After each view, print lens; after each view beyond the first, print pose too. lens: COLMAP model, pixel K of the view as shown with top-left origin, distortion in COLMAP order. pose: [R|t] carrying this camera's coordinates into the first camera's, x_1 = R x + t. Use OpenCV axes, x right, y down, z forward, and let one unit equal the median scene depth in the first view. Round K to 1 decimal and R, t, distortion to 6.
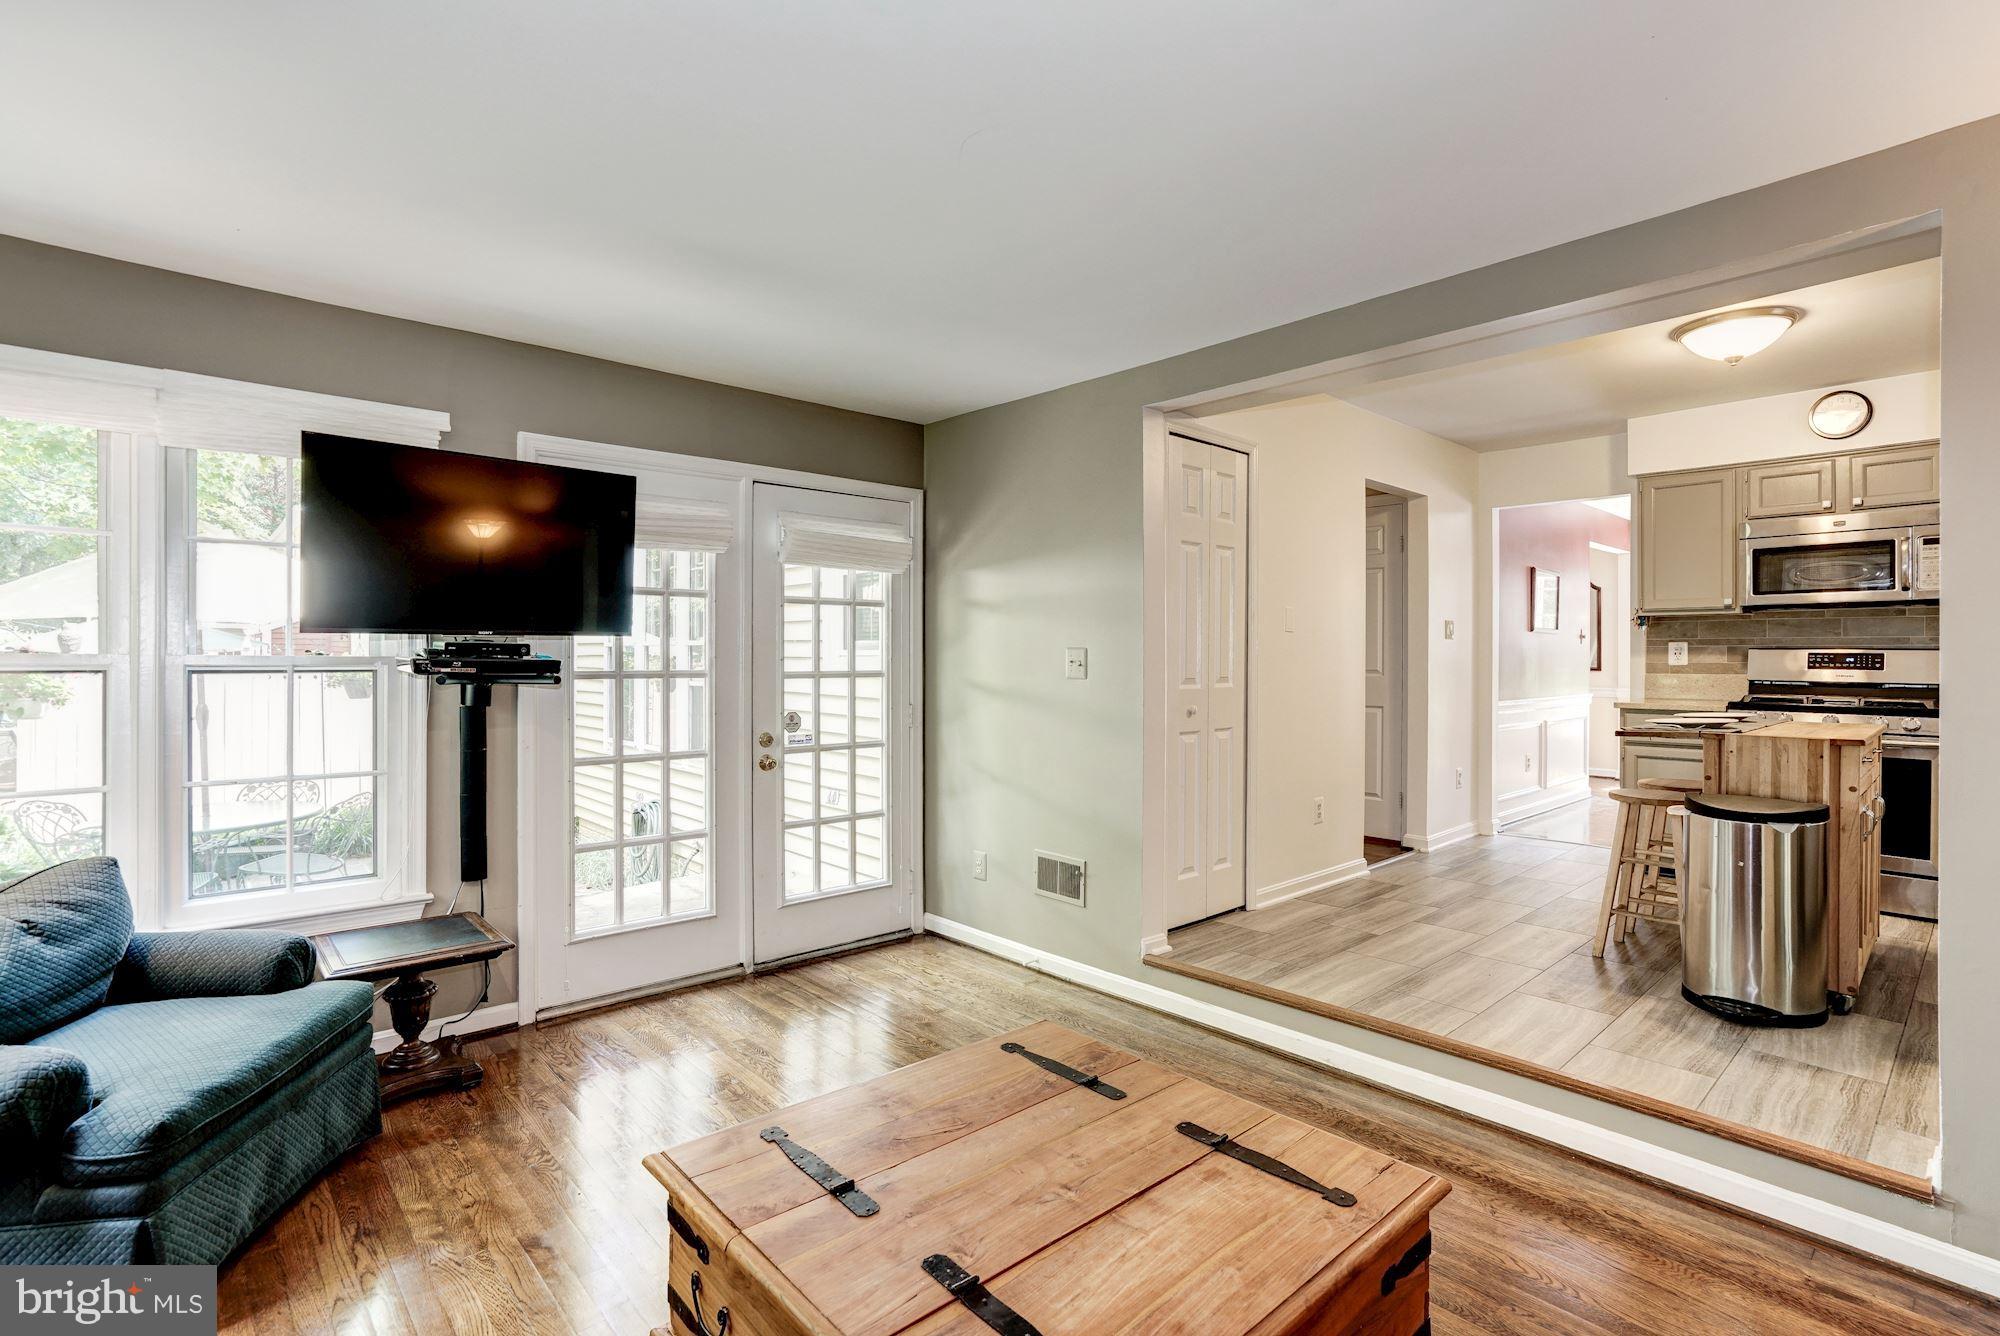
lens RADIAL K [[927.4, 0, 999.8], [0, 927.4, 655.5], [0, 0, 1]] dist [-0.023955, 0.002759]
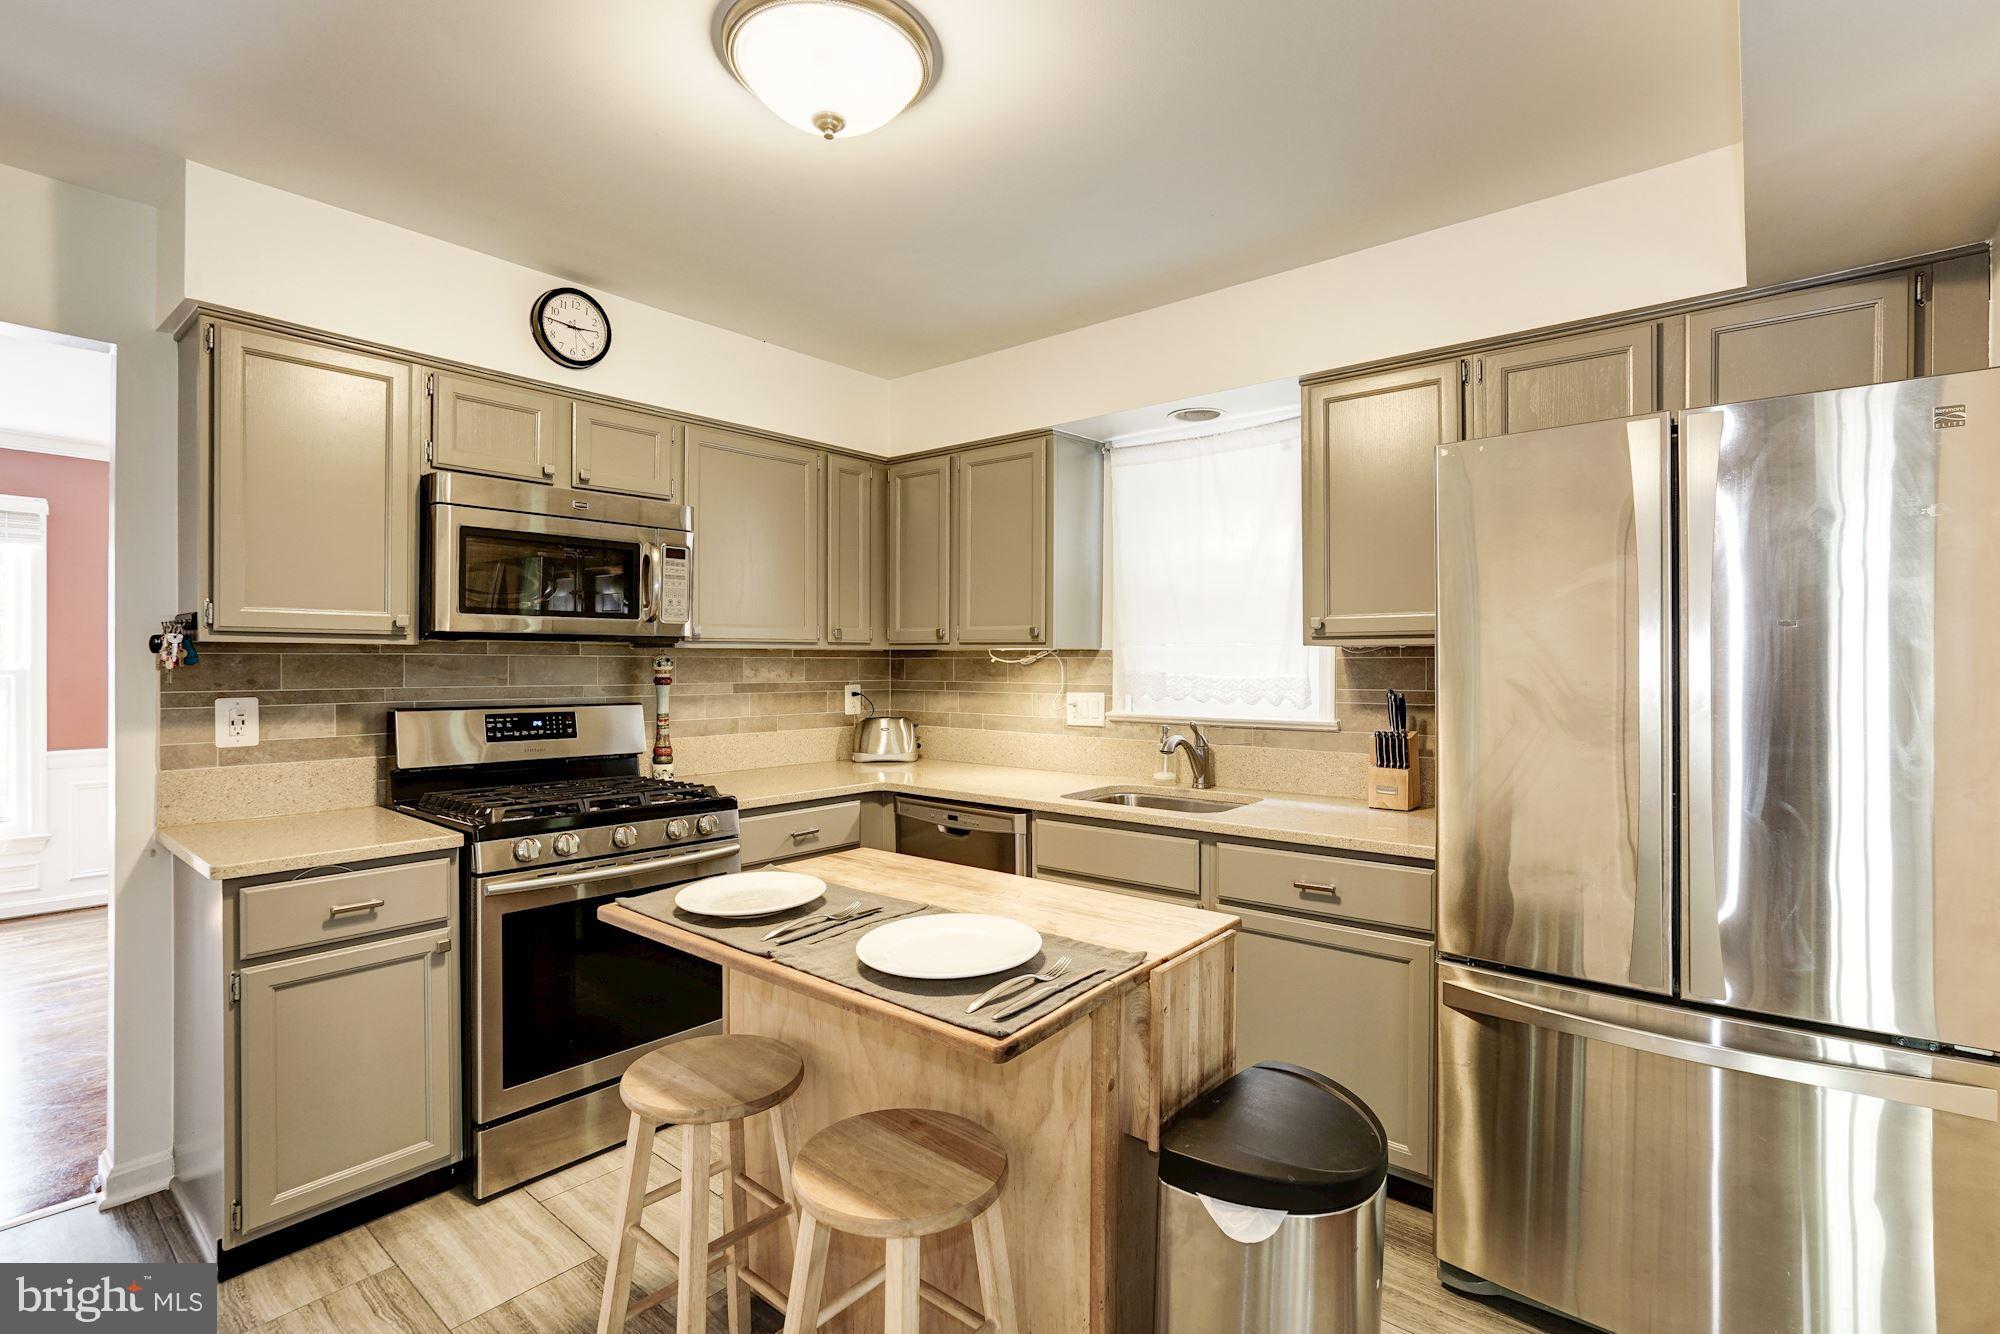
lens RADIAL K [[927.4, 0, 985.5], [0, 927.4, 660.9], [0, 0, 1]] dist [-0.023955, 0.002759]
pose [[-0.144361, 0.001518, 0.989524, 0.297969], [-0.003344, 0.999992, -0.002022, -0.044339], [-0.989519, -0.003601, -0.144355, 0.908631]]
